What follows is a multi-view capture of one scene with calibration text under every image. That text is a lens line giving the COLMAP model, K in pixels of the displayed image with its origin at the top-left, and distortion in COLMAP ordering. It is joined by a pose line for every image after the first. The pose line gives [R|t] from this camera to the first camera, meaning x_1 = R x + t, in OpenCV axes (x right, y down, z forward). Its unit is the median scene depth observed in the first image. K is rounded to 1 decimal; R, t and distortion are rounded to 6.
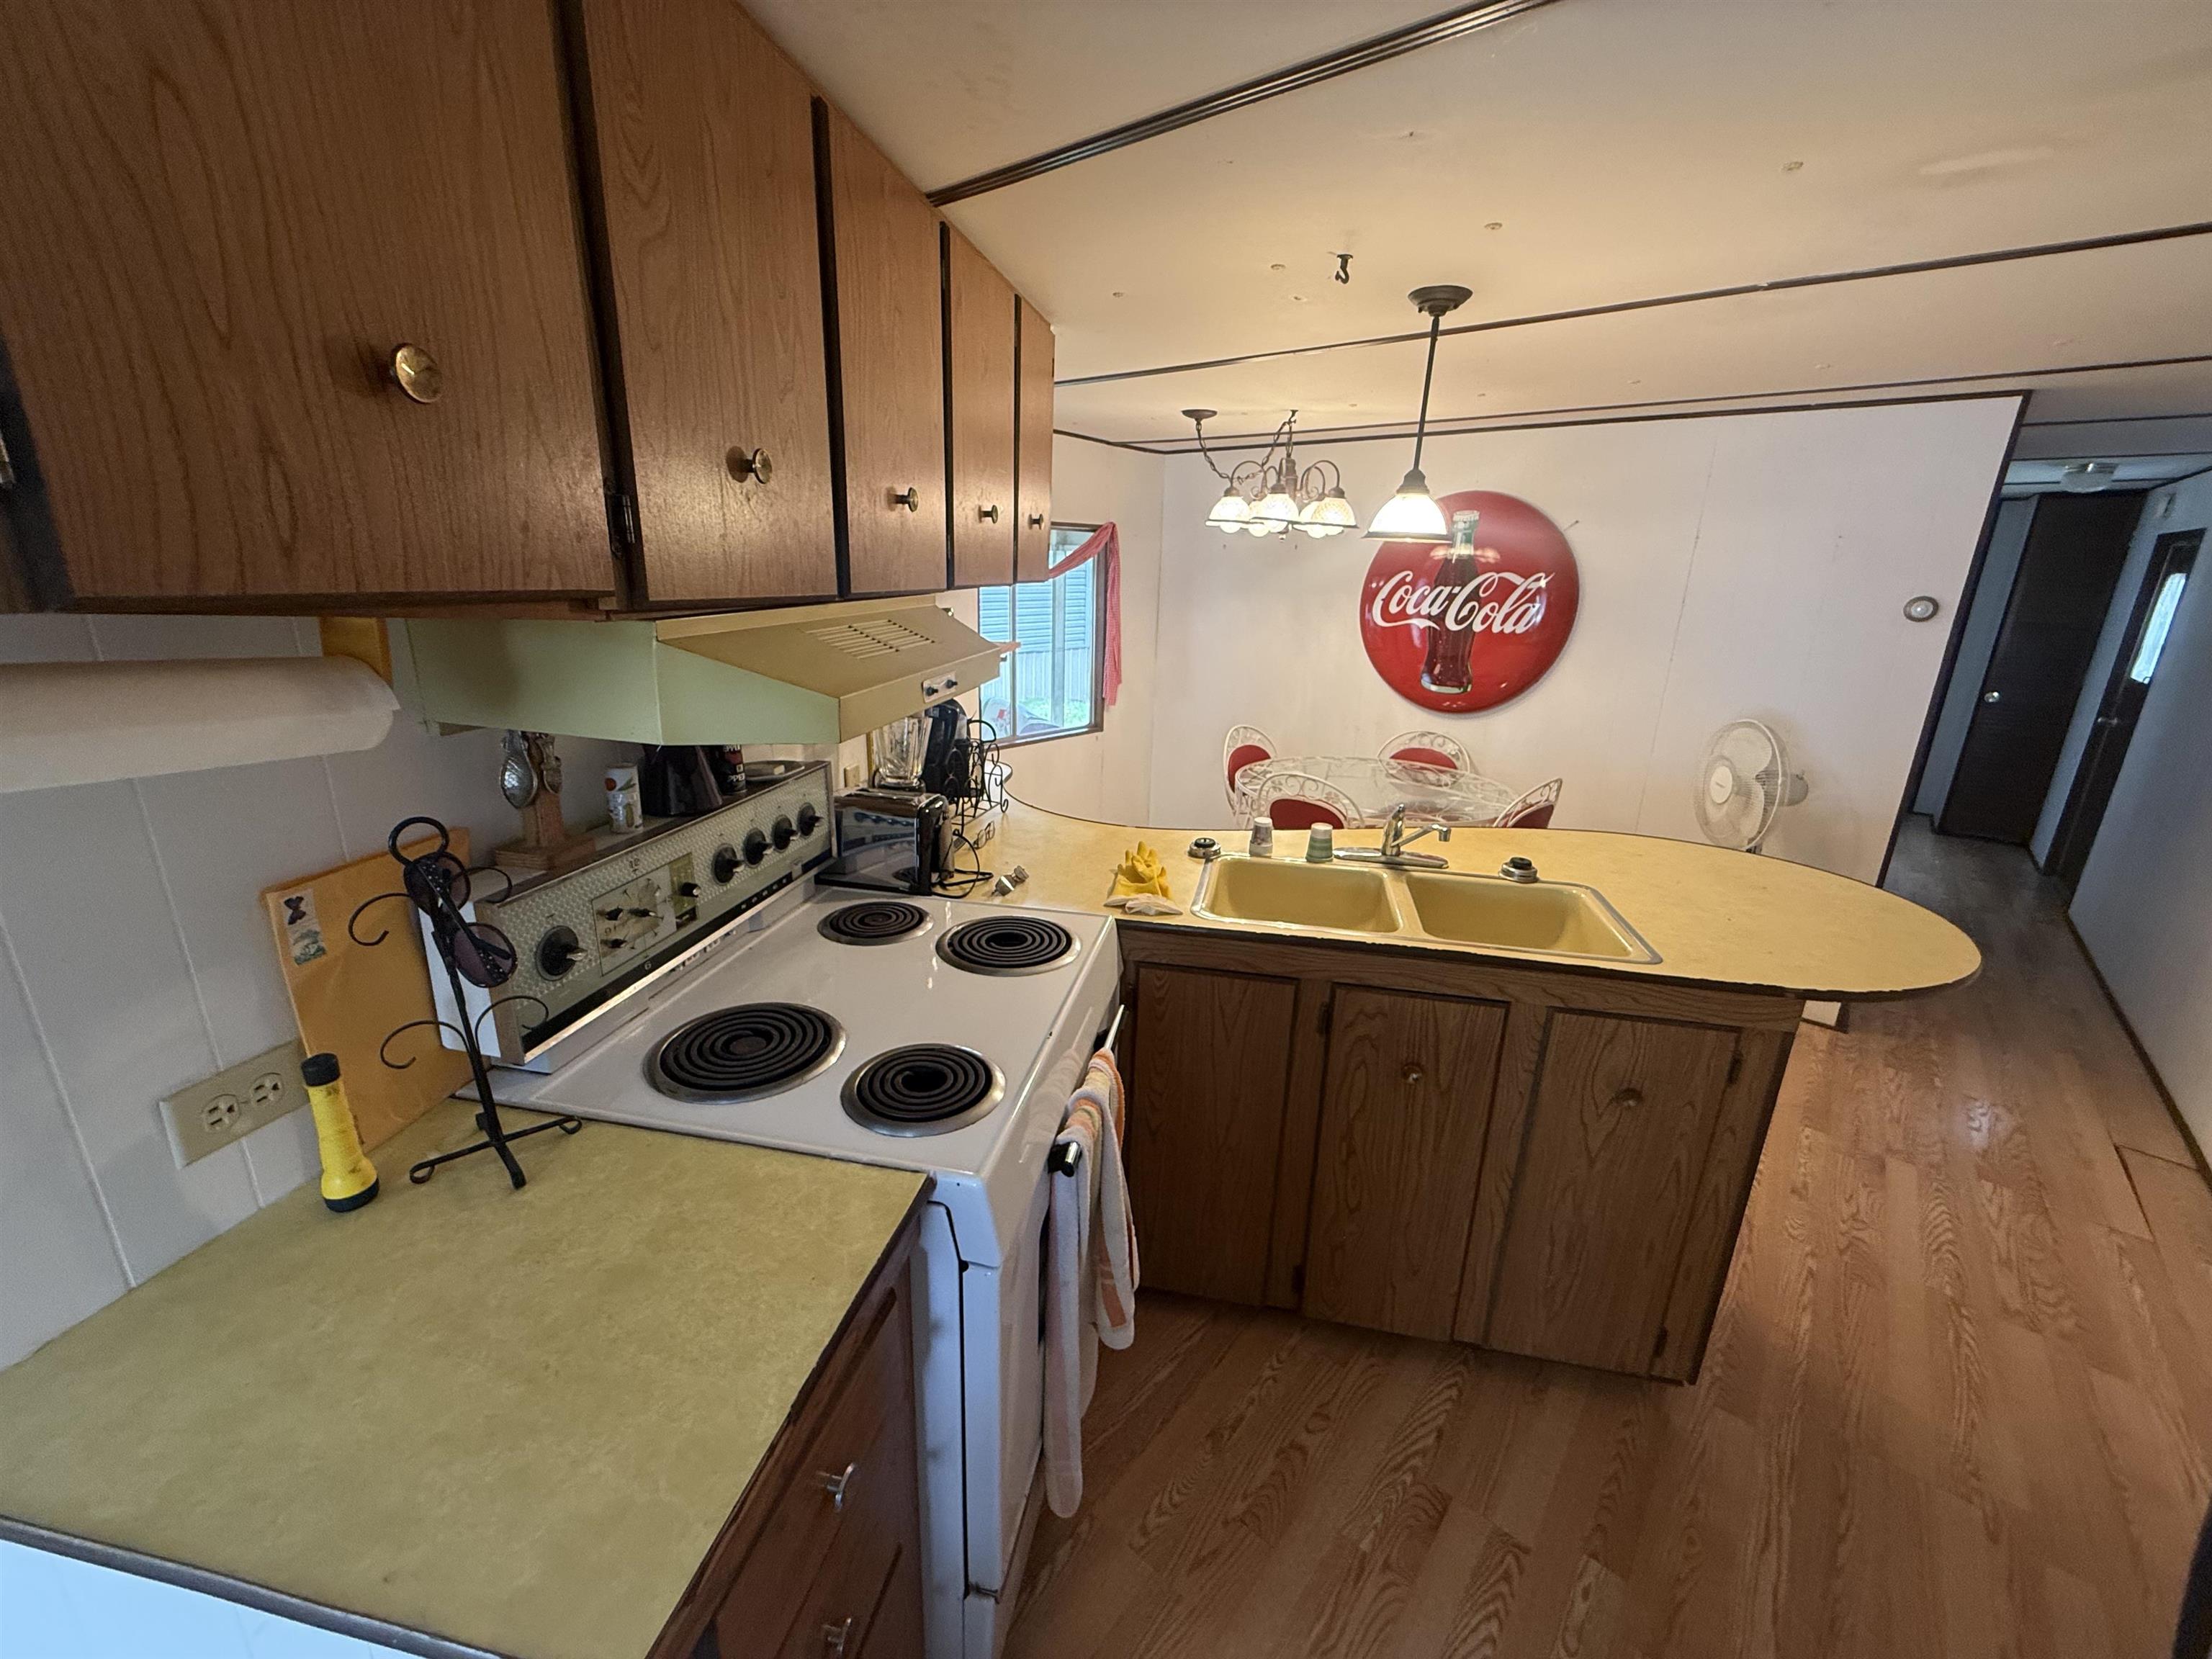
lens RADIAL K [[884.6, 0, 1103.5], [0, 884.6, 829.3], [0, 0, 1]] dist [-0.001752, 0.000506]
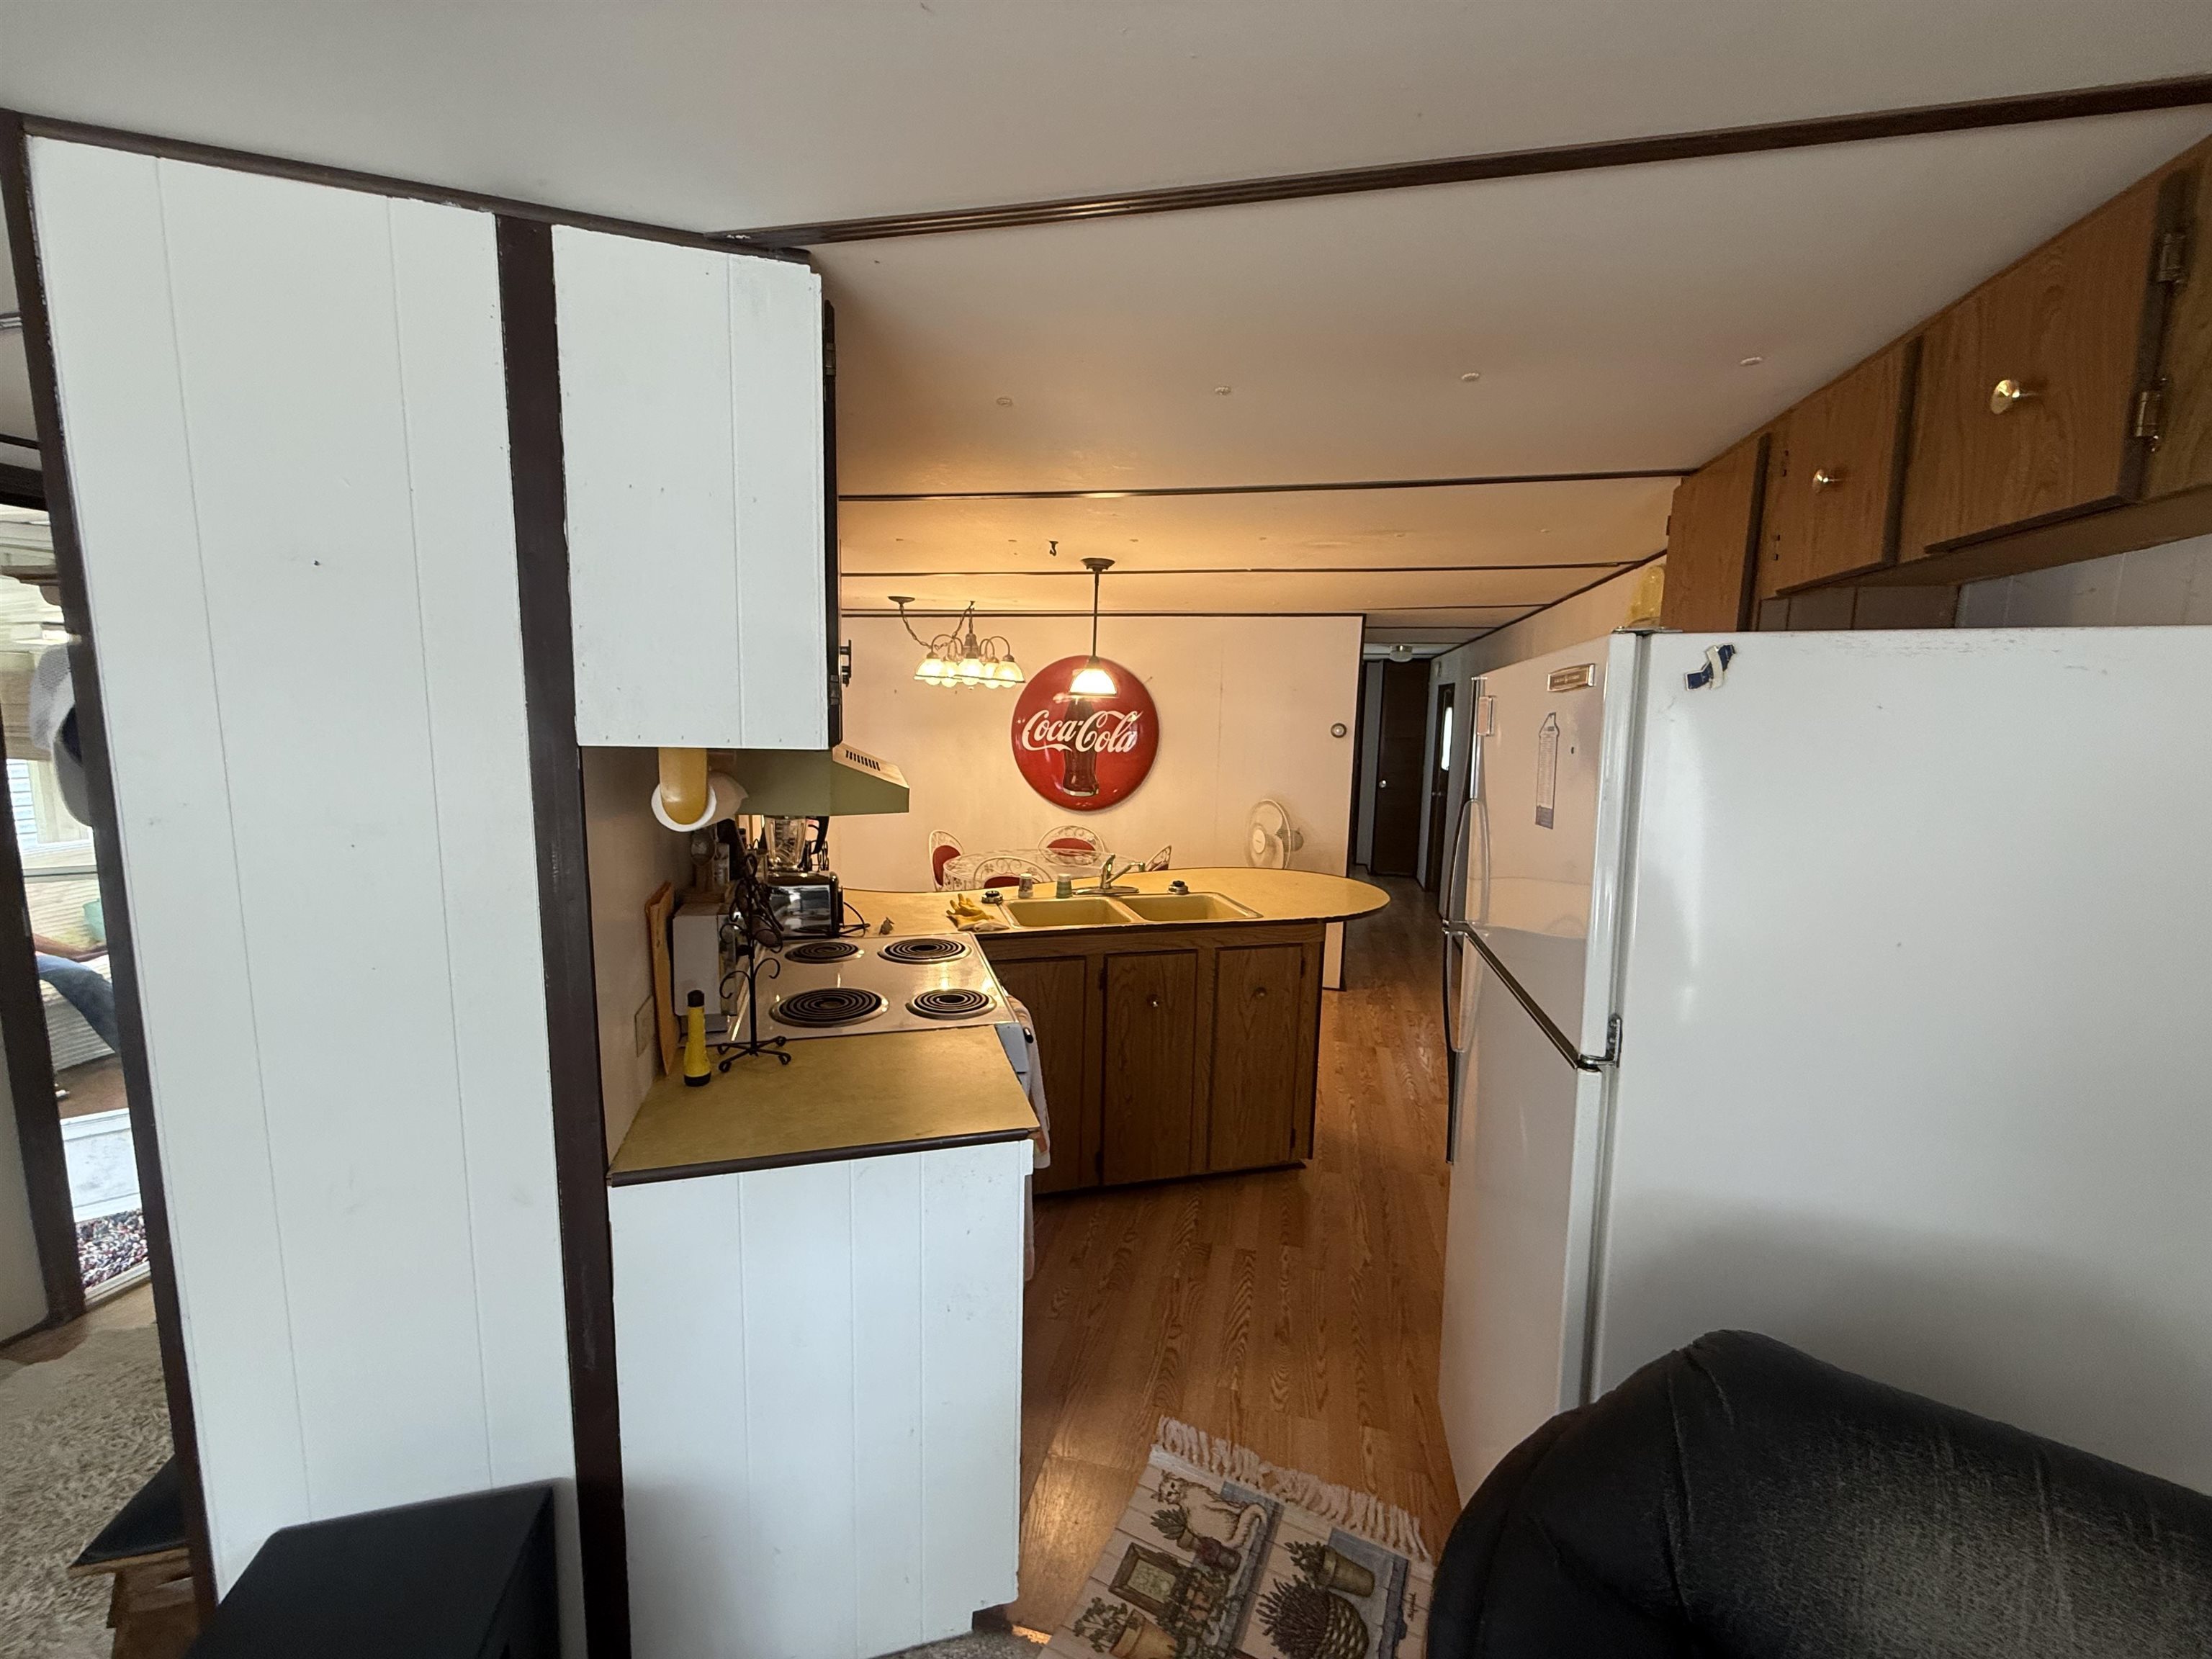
lens RADIAL K [[884.6, 0, 1105.1], [0, 884.6, 825.9], [0, 0, 1]] dist [-0.001752, 0.000506]
pose [[0.888716, -0.067317, 0.453490, -0.252966], [0.133101, 0.984442, -0.114710, 0.065663], [-0.438712, 0.162304, 0.883849, -0.272212]]
